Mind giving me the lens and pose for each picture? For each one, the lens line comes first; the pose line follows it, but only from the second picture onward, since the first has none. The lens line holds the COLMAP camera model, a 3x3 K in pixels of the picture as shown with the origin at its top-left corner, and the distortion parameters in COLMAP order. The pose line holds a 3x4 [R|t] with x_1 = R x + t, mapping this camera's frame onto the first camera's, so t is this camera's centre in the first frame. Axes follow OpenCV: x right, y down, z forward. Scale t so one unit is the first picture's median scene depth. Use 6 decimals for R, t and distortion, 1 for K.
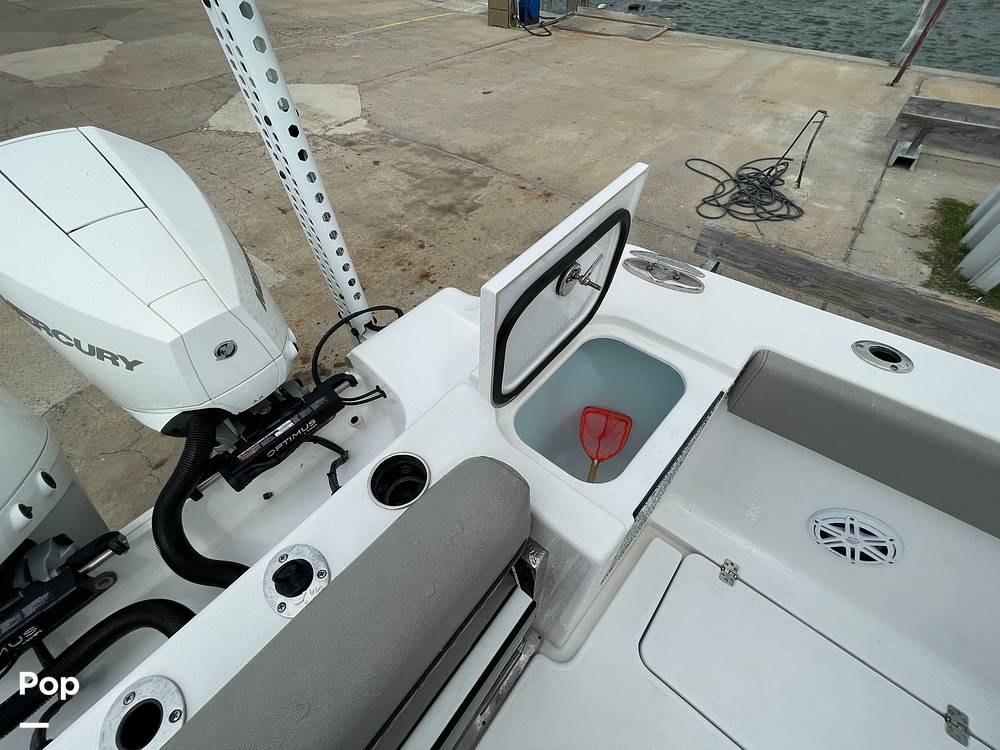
lens RADIAL K [[405.1, 0, 500.6], [0, 405.1, 376.3], [0, 0, 1]] dist [-0.002722, 0.000162]
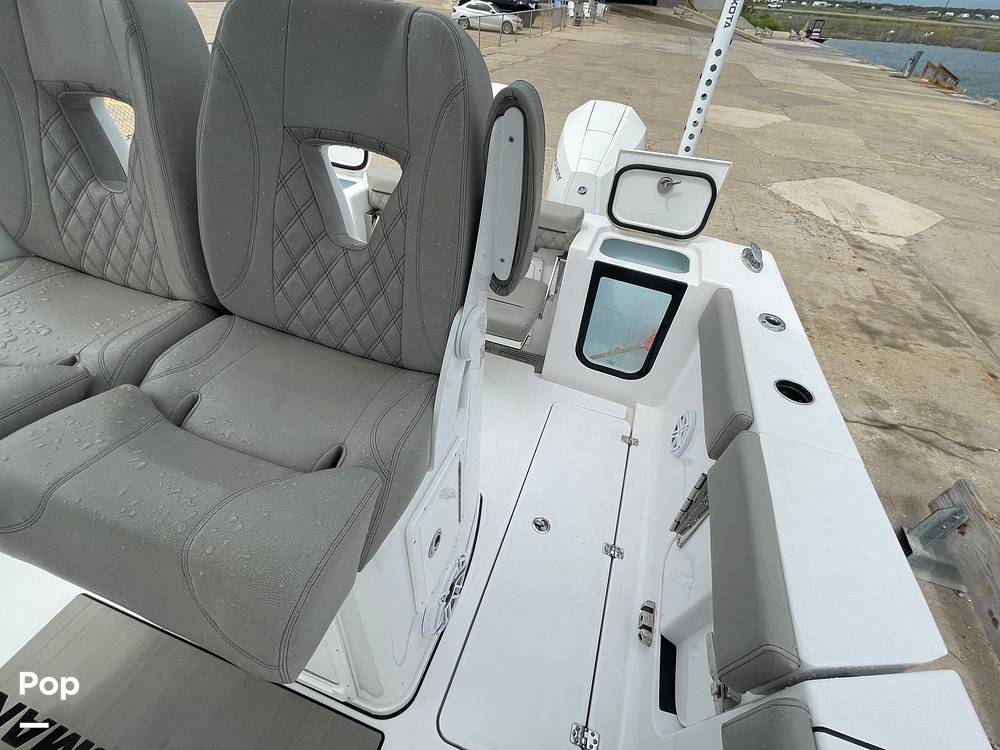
lens RADIAL K [[440.7, 0, 498.0], [0, 440.7, 379.6], [0, 0, 1]] dist [0.010807, -0.005297]
pose [[0.346051, 0.649038, -0.677494, 0.294771], [-0.762765, 0.615087, 0.199646, 0.087222], [0.546296, 0.447681, 0.707915, -0.107557]]
